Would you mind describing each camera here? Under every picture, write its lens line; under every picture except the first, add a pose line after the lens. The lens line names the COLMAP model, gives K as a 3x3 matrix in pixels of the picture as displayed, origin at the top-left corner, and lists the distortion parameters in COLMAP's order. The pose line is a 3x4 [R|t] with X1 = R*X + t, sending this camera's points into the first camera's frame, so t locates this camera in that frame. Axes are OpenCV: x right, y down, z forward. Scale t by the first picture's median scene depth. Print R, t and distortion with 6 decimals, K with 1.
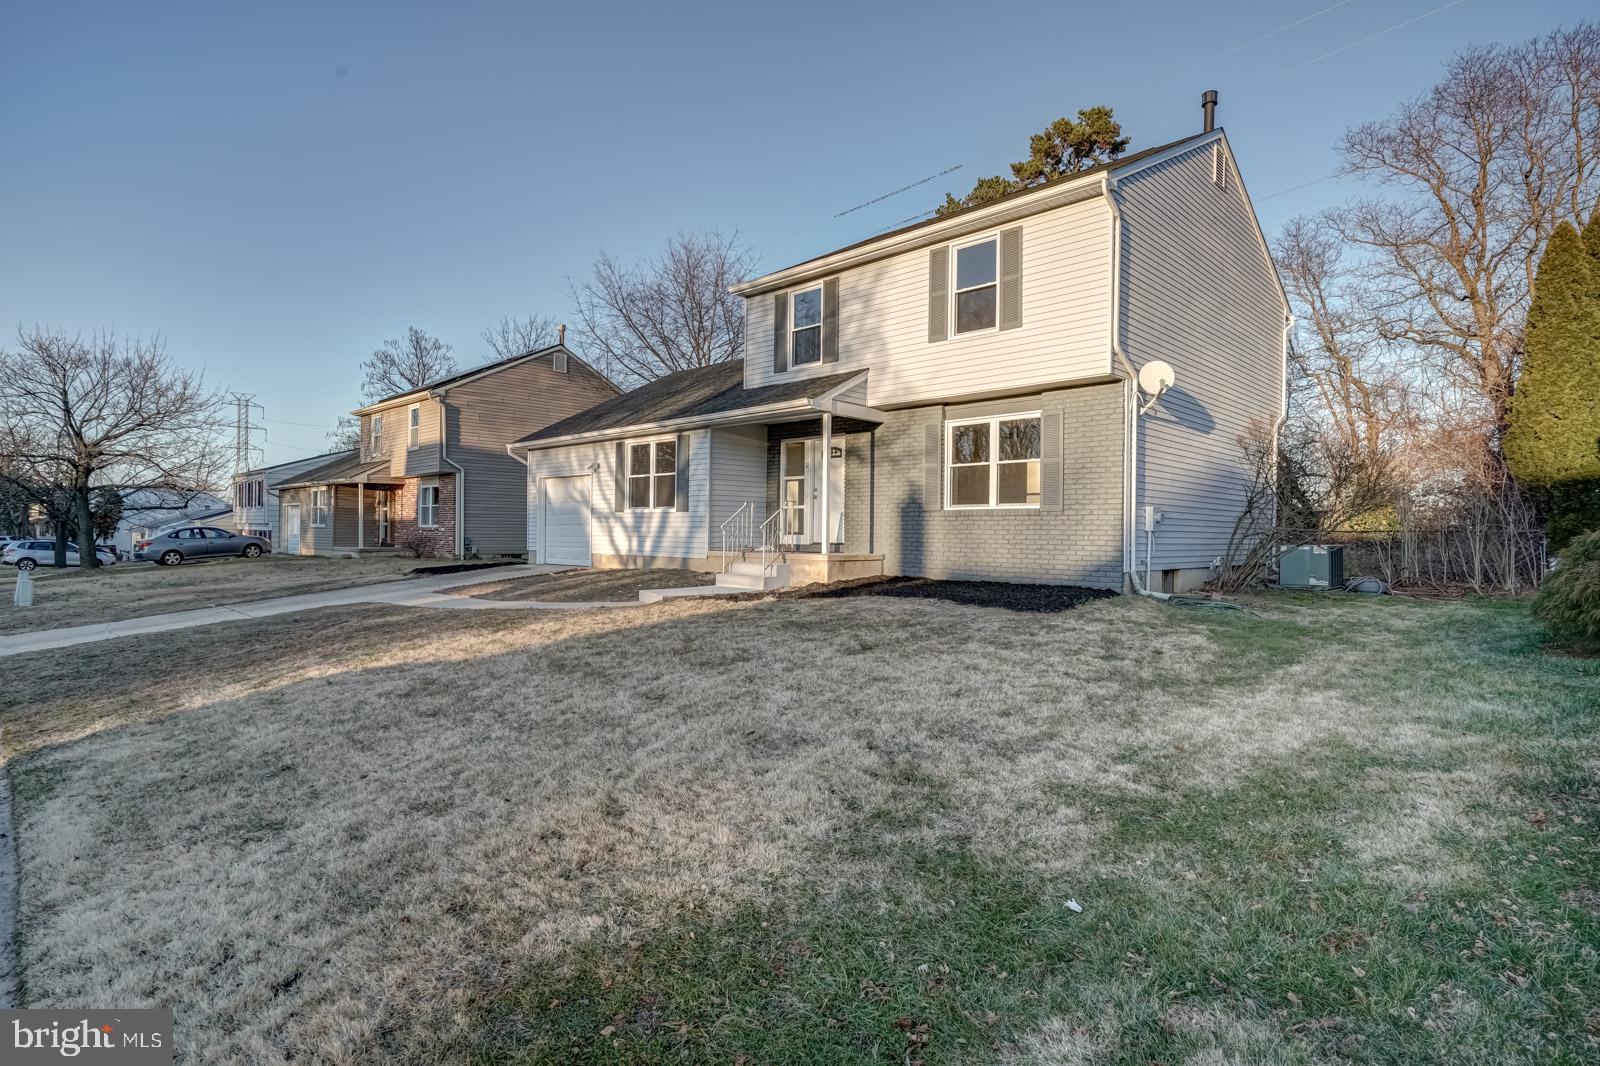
lens RADIAL K [[791.9, 0, 800.0], [0, 791.9, 533.0], [0, 0, 1]] dist [-0.002809, -0.000282]
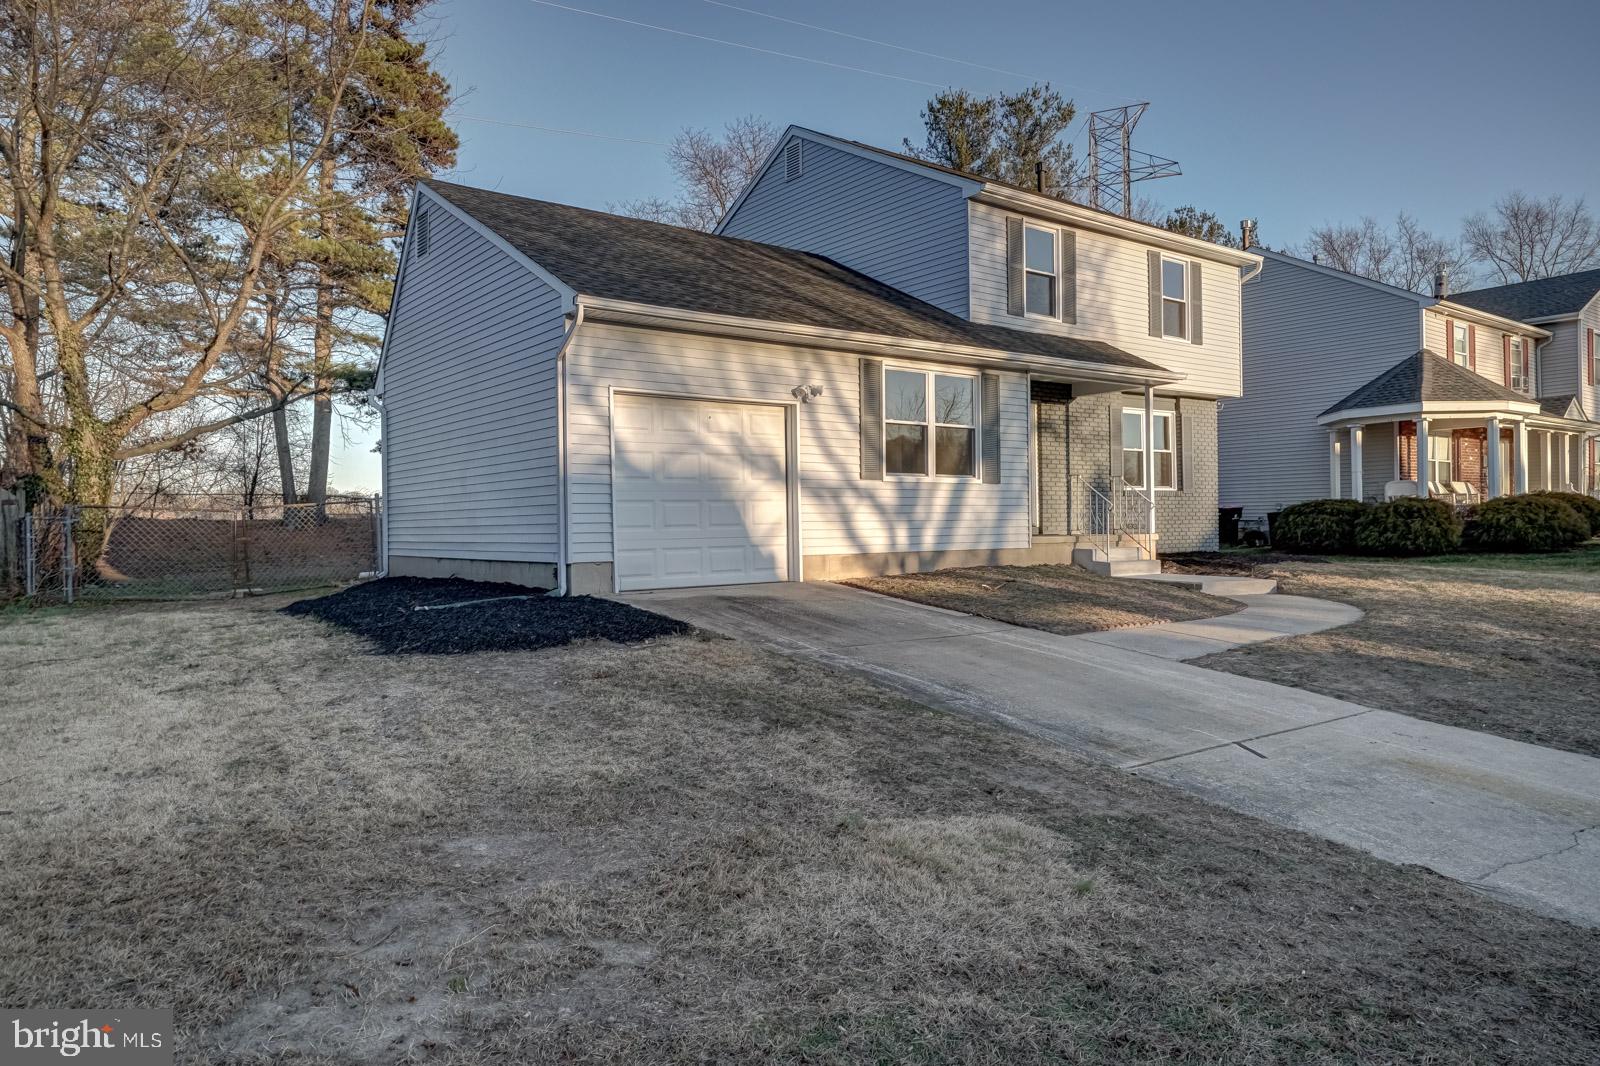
lens RADIAL K [[1061.2, 0, 800.0], [0, 1061.2, 533.0], [0, 0, 1]] dist [0.039377, 0.000332]
pose [[0.141101, -0.014281, 0.989892, -1.148699], [0.022615, 0.999682, 0.011198, 0.001986], [-0.989737, 0.020807, 0.141379, 1.081584]]
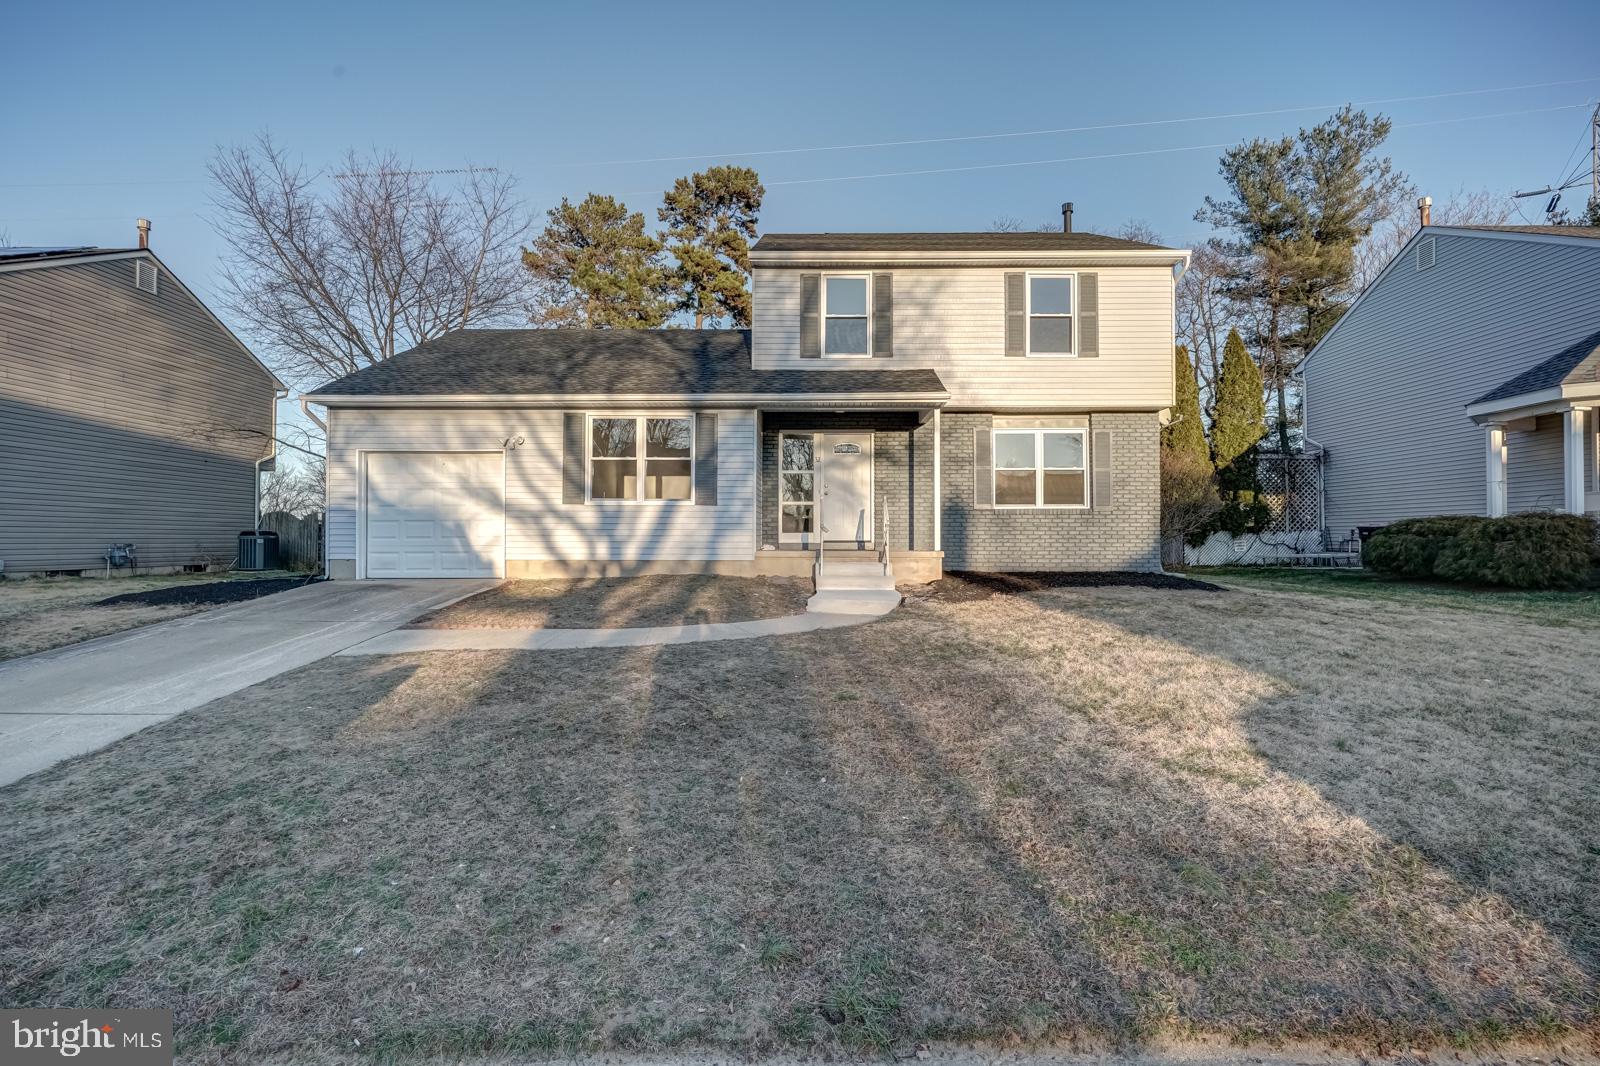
lens RADIAL K [[729.4, 0, 800.0], [0, 729.4, 533.0], [0, 0, 1]] dist [-0.001377, 0.000072]
pose [[0.730348, 0.001694, 0.683073, -0.623180], [0.009510, 0.999875, -0.012649, 0.012559], [-0.683009, 0.015734, 0.730240, 0.391586]]
